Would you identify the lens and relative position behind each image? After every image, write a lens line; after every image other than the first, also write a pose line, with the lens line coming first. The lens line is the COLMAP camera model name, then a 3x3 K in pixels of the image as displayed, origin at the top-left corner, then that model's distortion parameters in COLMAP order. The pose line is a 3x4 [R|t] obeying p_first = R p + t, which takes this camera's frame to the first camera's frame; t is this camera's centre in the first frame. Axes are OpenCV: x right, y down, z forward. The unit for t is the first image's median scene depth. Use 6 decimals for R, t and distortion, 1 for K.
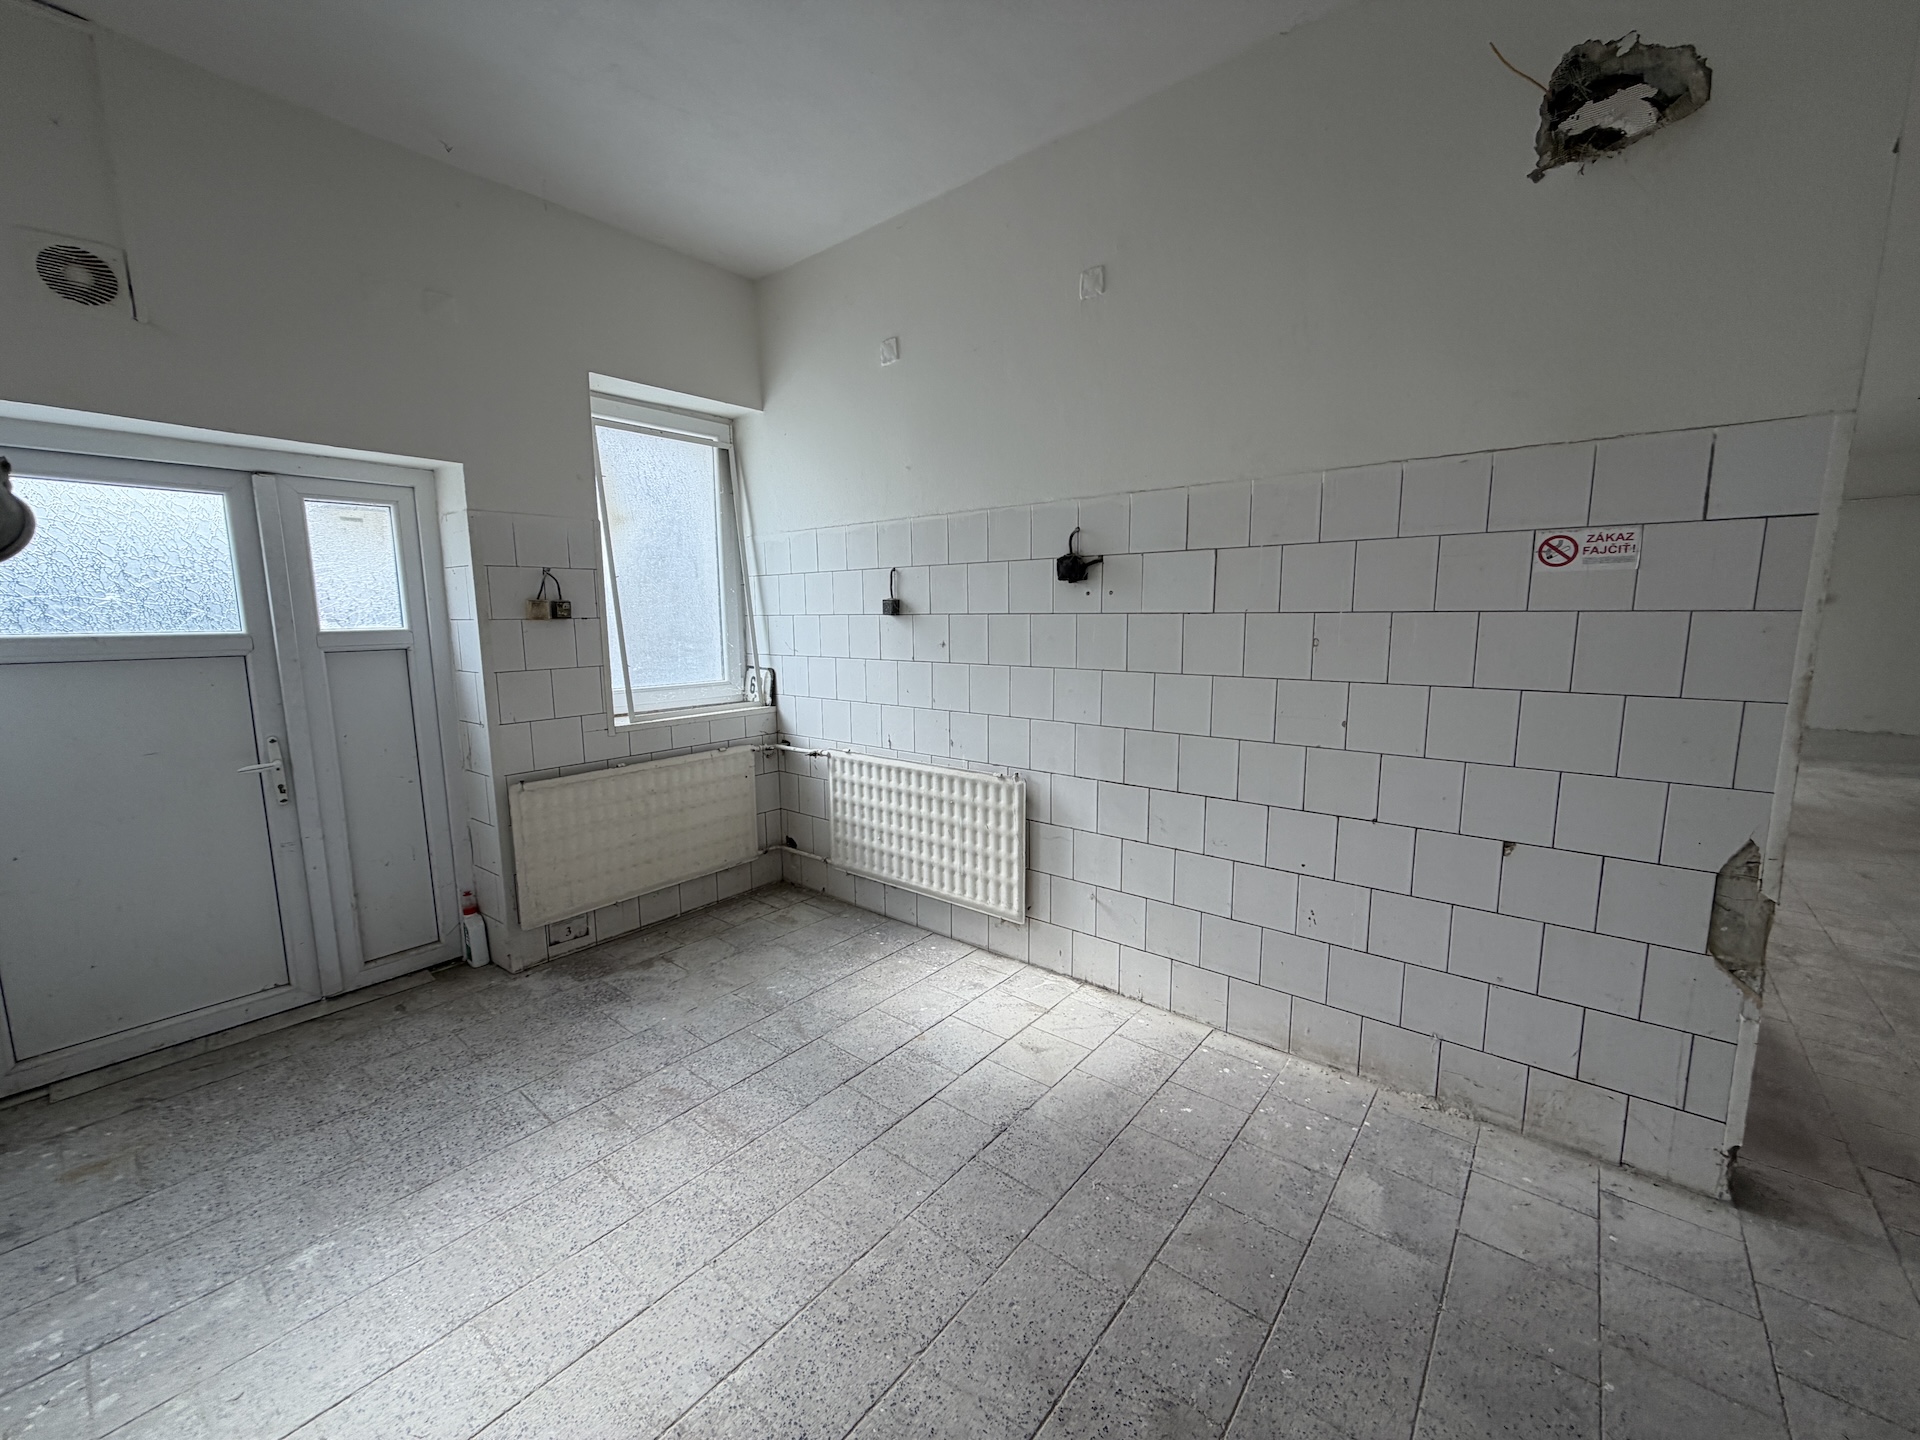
lens RADIAL K [[765.0, 0, 960.0], [0, 765.0, 720.0], [0, 0, 1]] dist [0.000738, -0.000114]
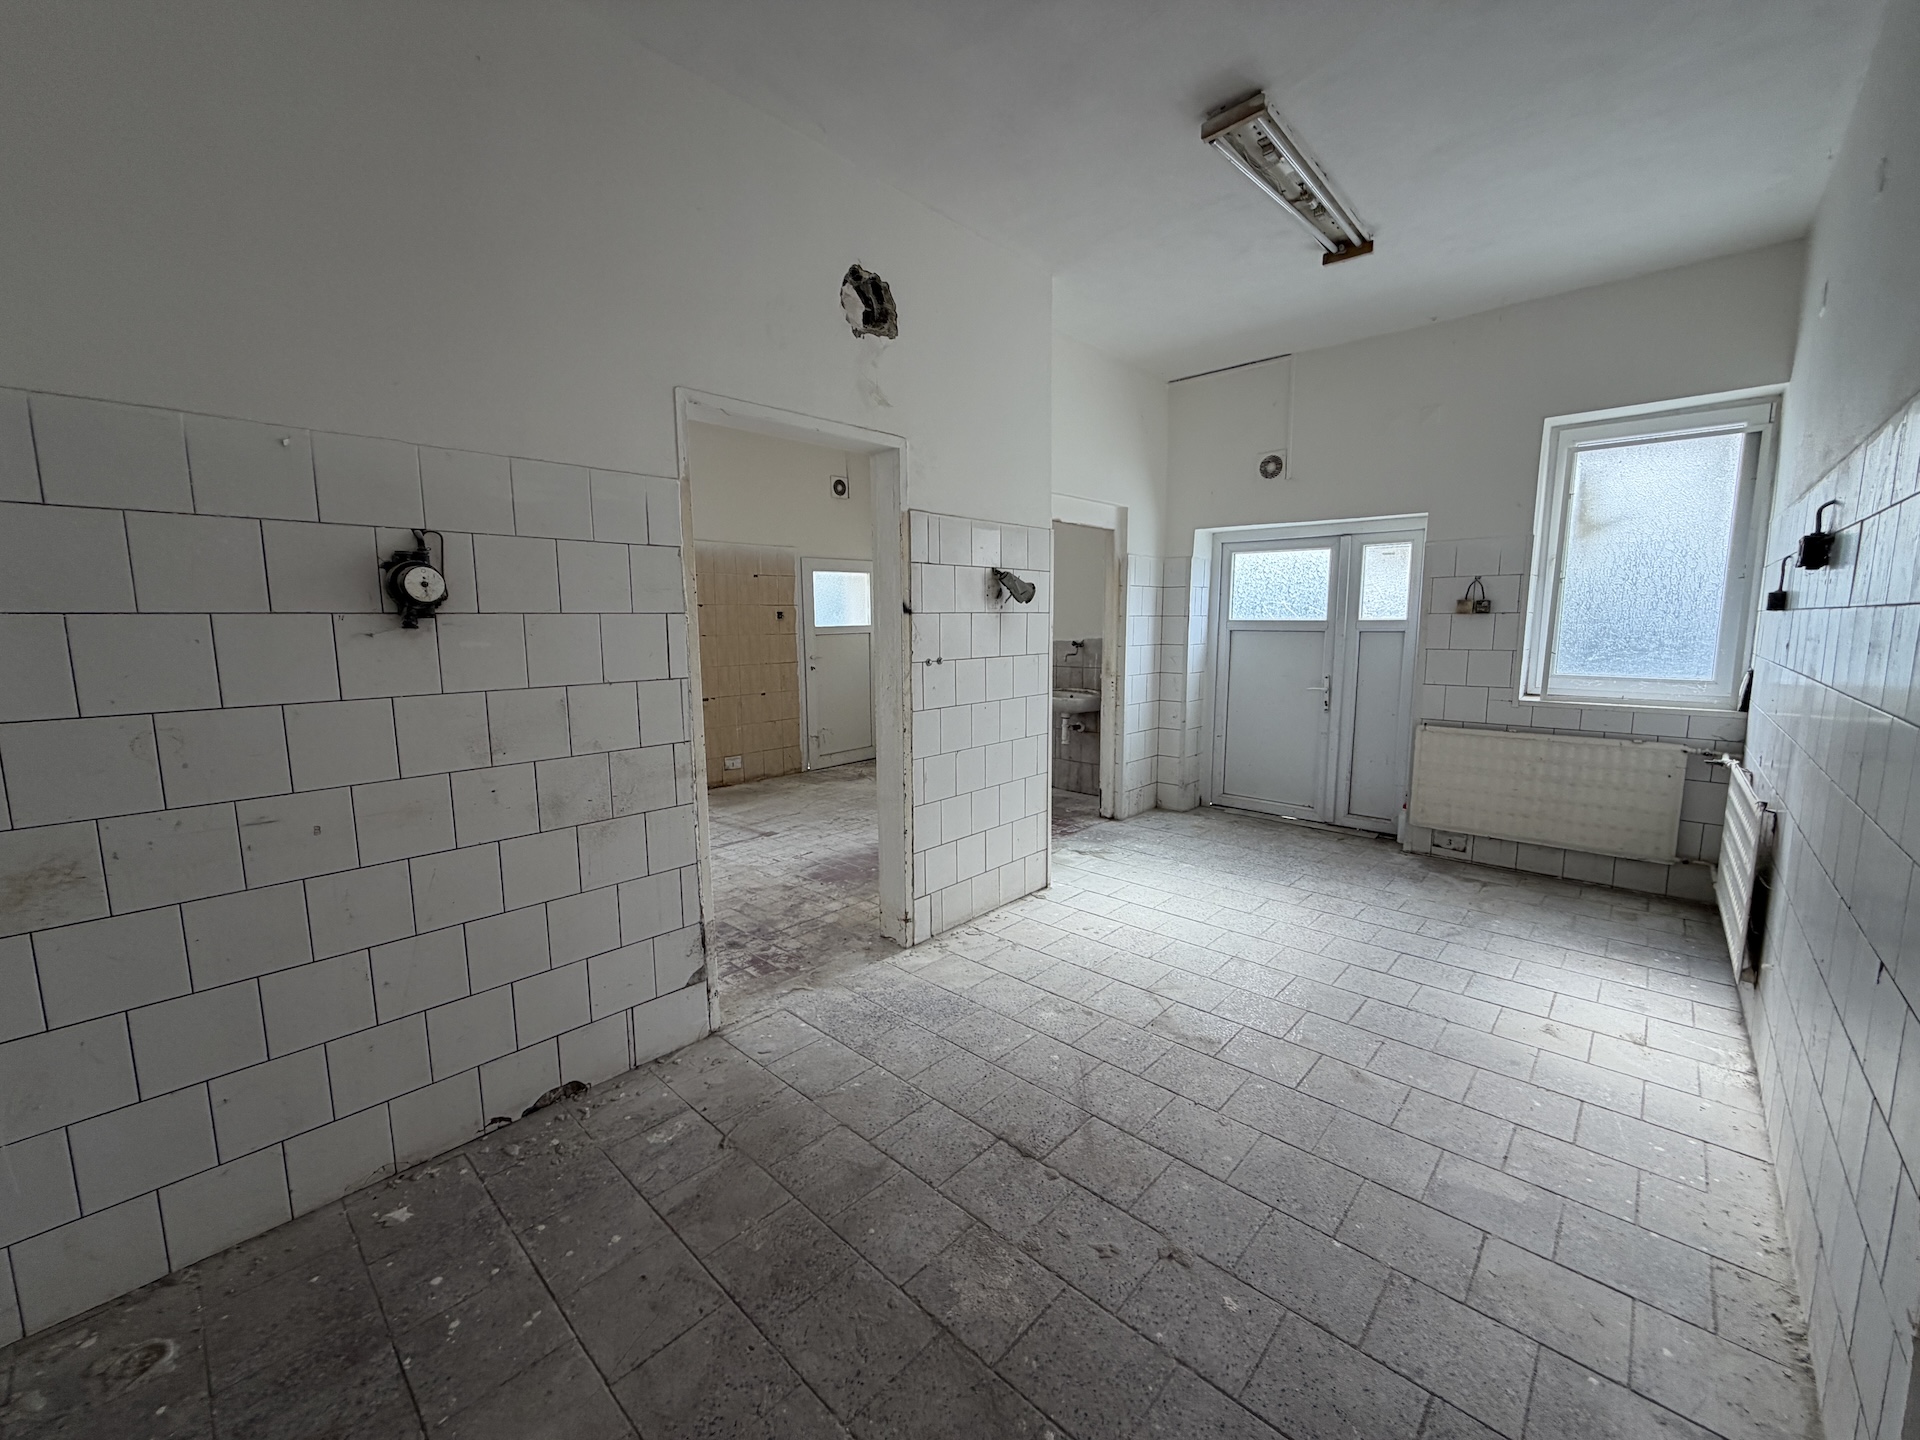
lens RADIAL K [[765.0, 0, 960.0], [0, 765.0, 720.0], [0, 0, 1]] dist [0.000738, -0.000114]
pose [[-0.049280, 0.140123, -0.988907, 0.907177], [-0.137588, 0.979718, 0.145677, -0.017326], [0.989263, 0.143241, -0.029002, 0.152794]]
